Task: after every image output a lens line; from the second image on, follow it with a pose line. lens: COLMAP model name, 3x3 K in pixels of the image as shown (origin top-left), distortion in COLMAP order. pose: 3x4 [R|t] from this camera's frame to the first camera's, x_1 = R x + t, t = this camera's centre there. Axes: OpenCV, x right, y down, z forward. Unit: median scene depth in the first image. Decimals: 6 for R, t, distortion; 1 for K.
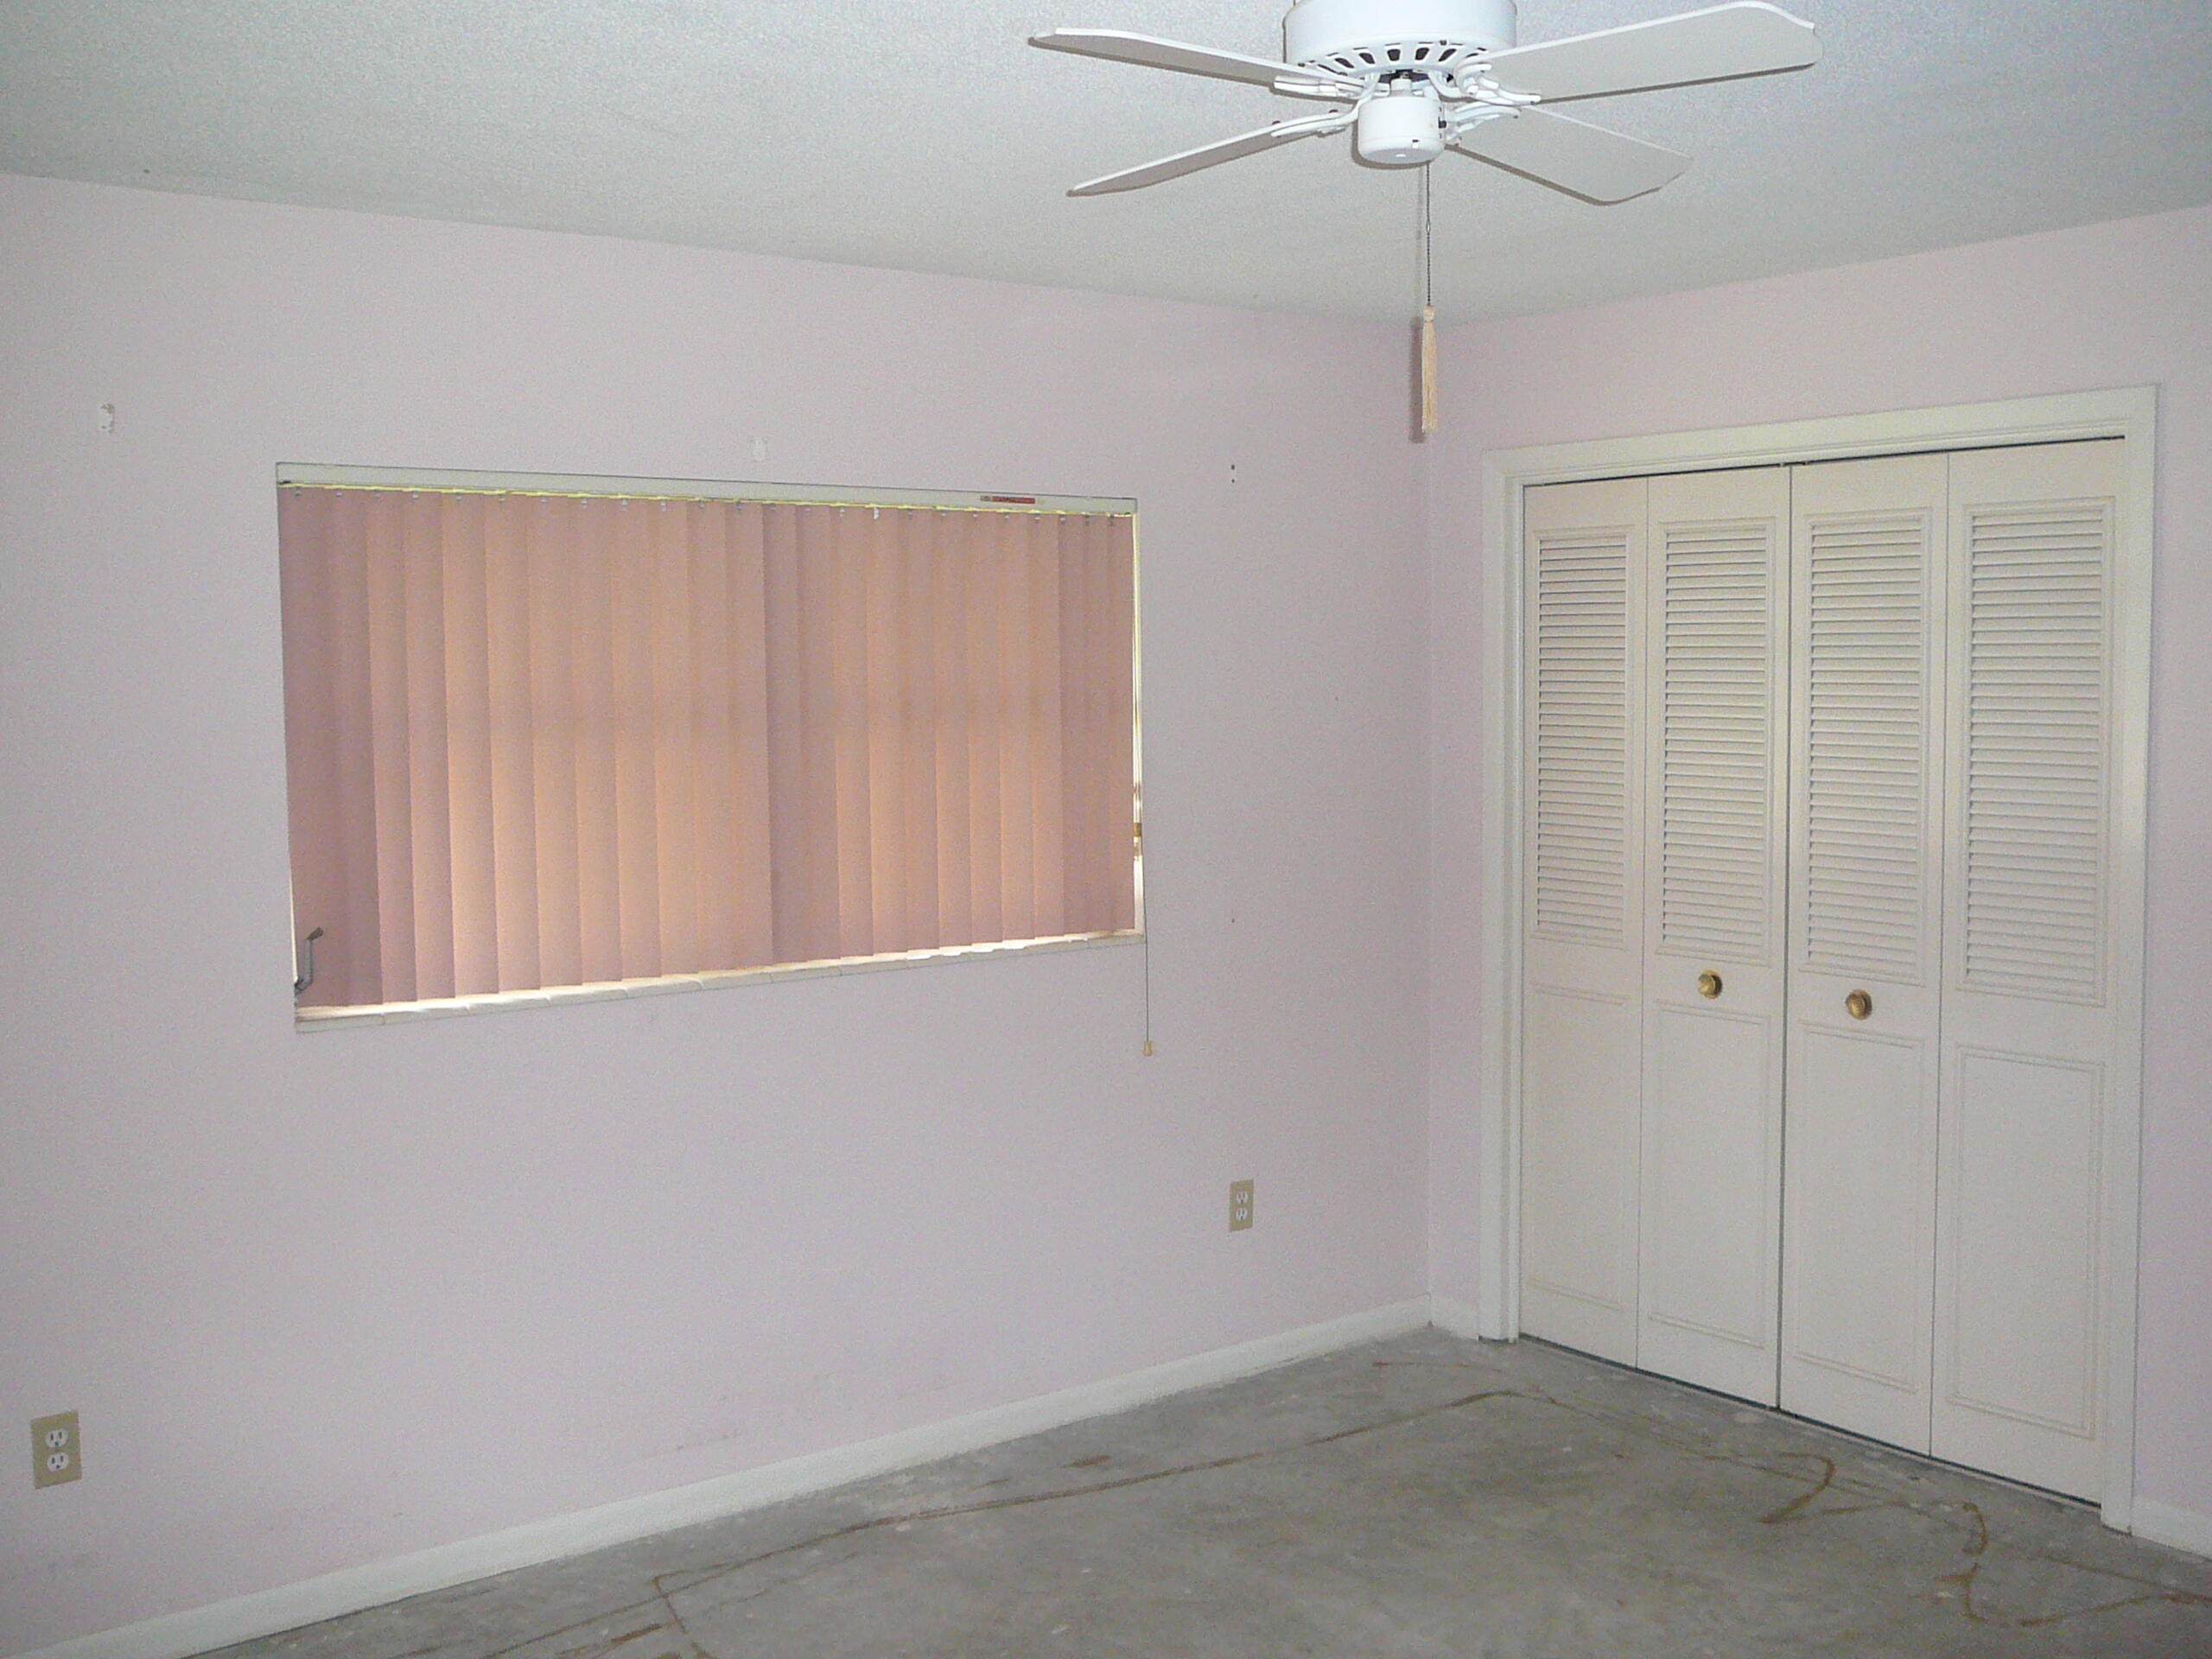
lens RADIAL K [[2279.5, 0, 1137.7], [0, 2279.5, 820.3], [0, 0, 1]] dist [-0.113189, 0.174967]
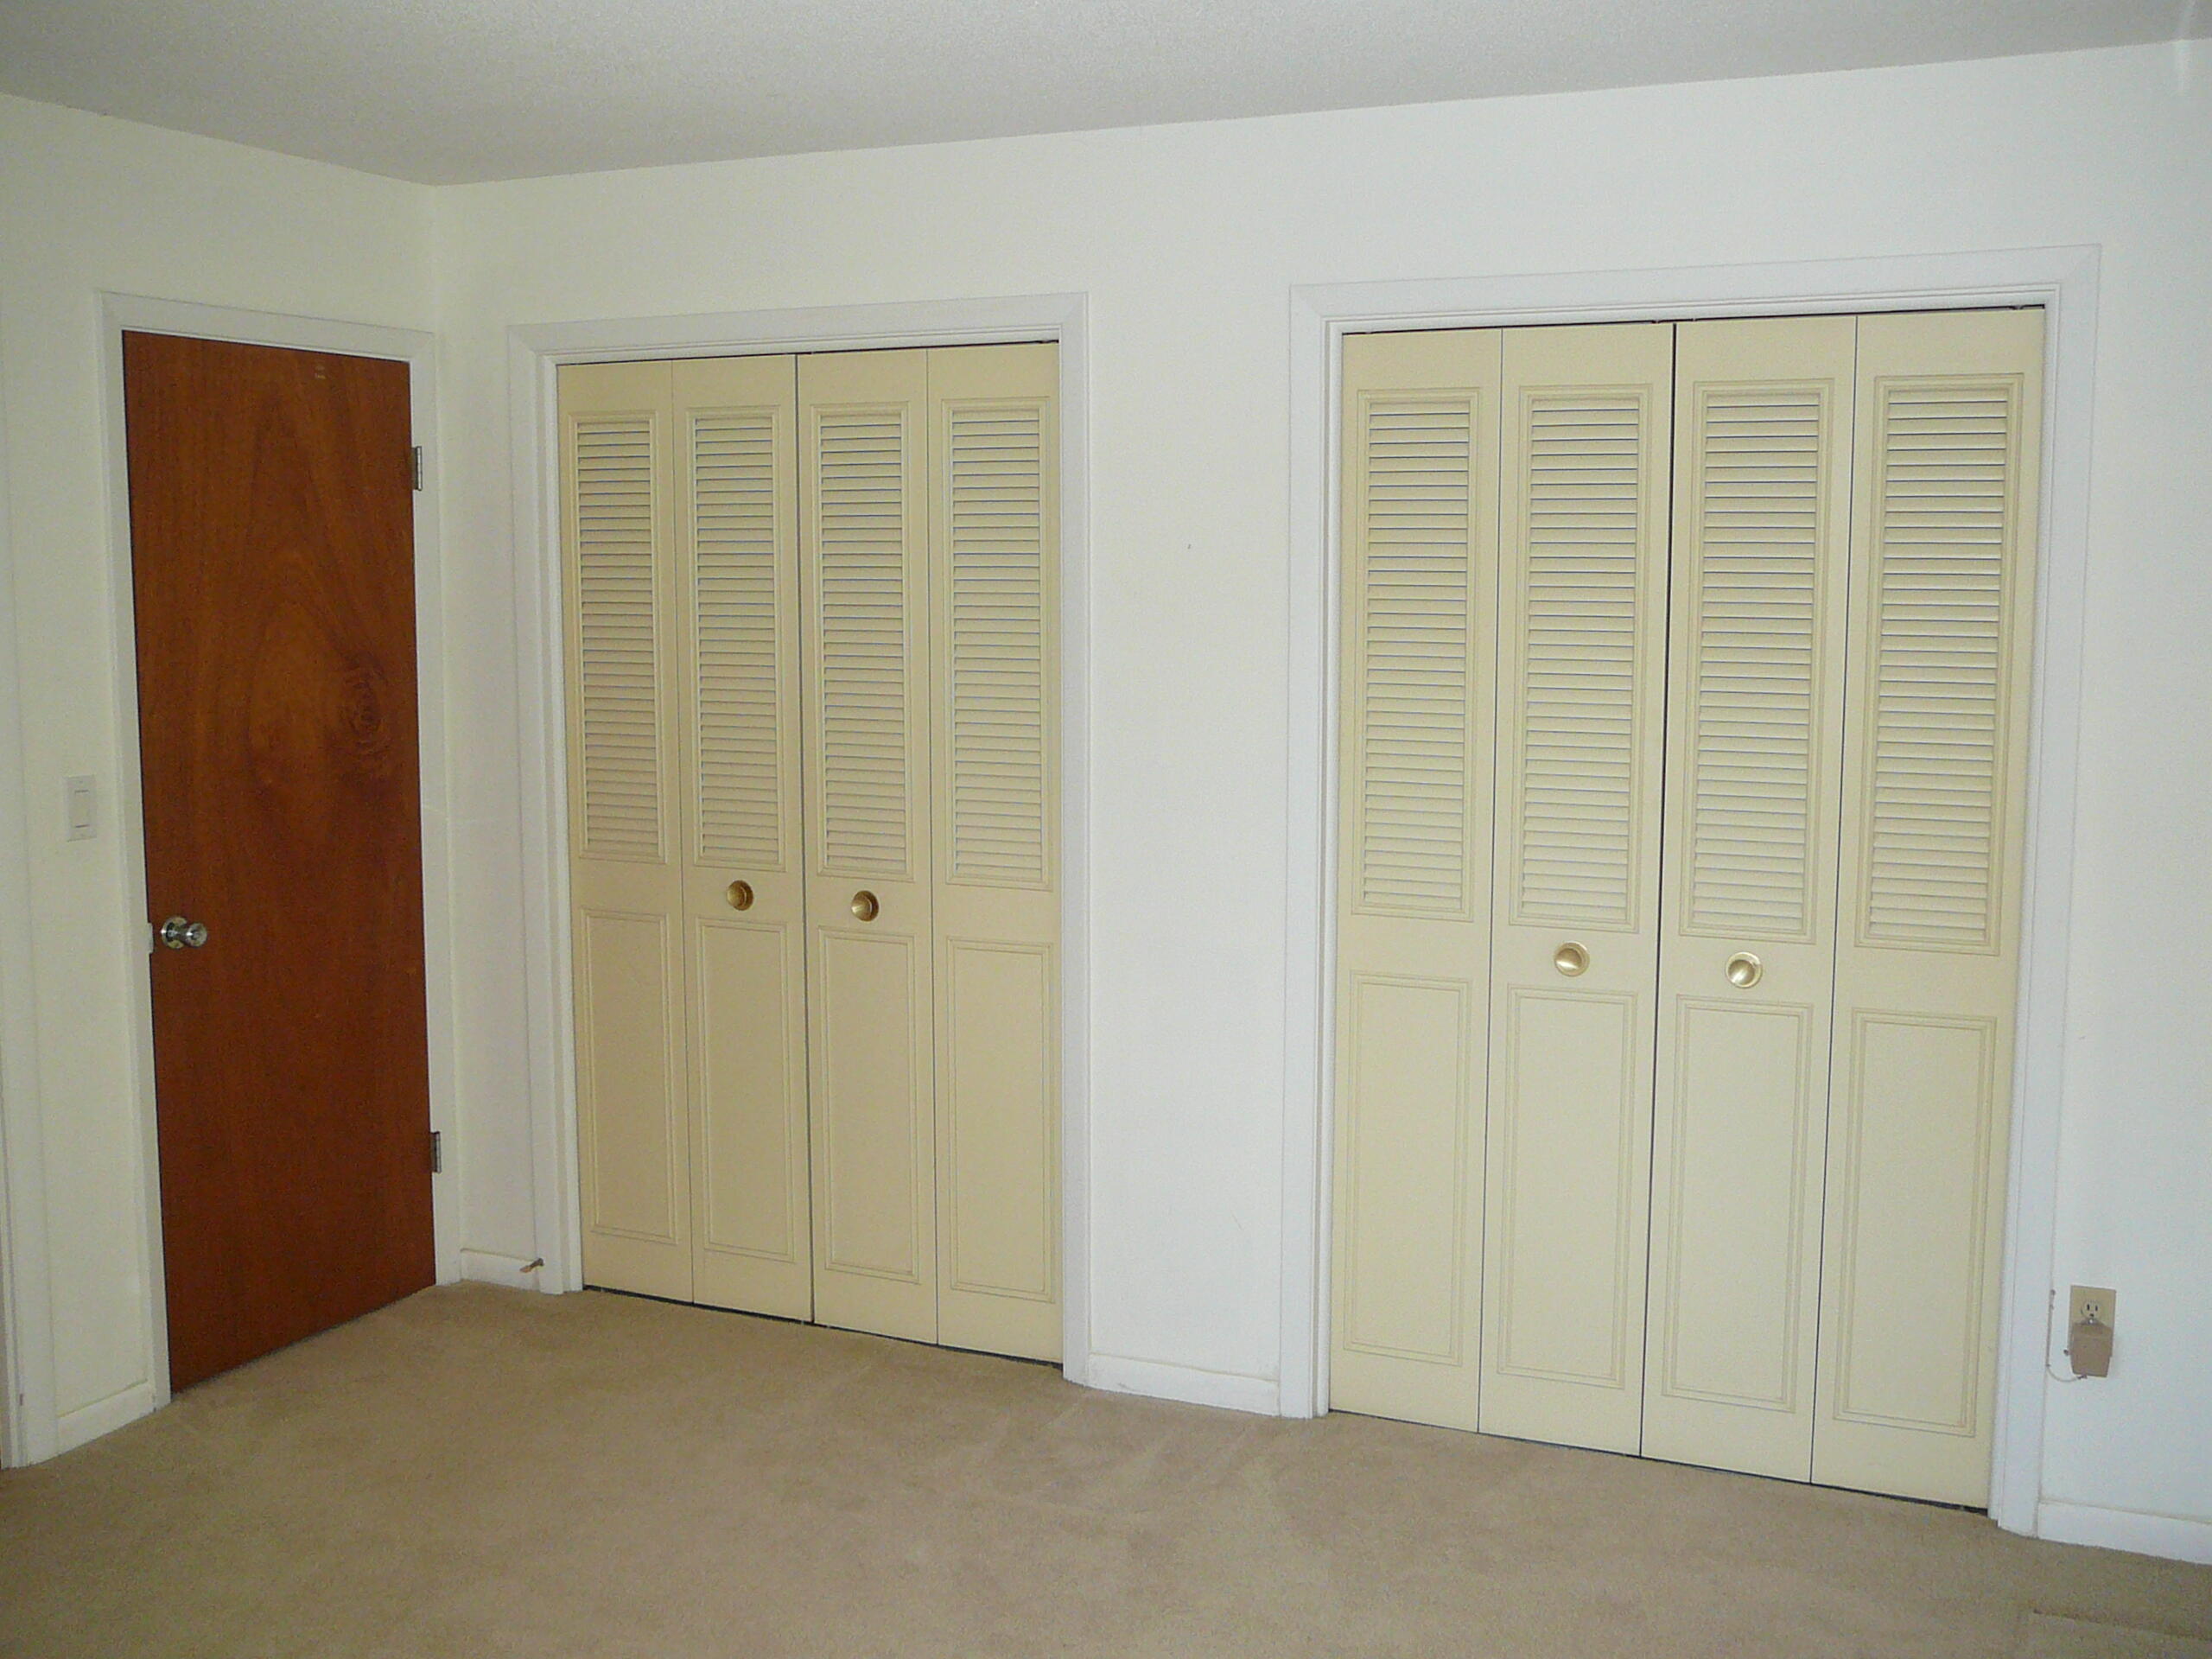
lens RADIAL K [[2310.7, 0, 1106.0], [0, 2310.7, 829.5], [0, 0, 1]] dist [-0.097218, 0.181840]
pose [[0.890134, -0.044328, 0.453538, -0.198574], [0.022446, 0.998315, 0.053519, -0.015995], [-0.455146, -0.037459, 0.889629, 0.249125]]
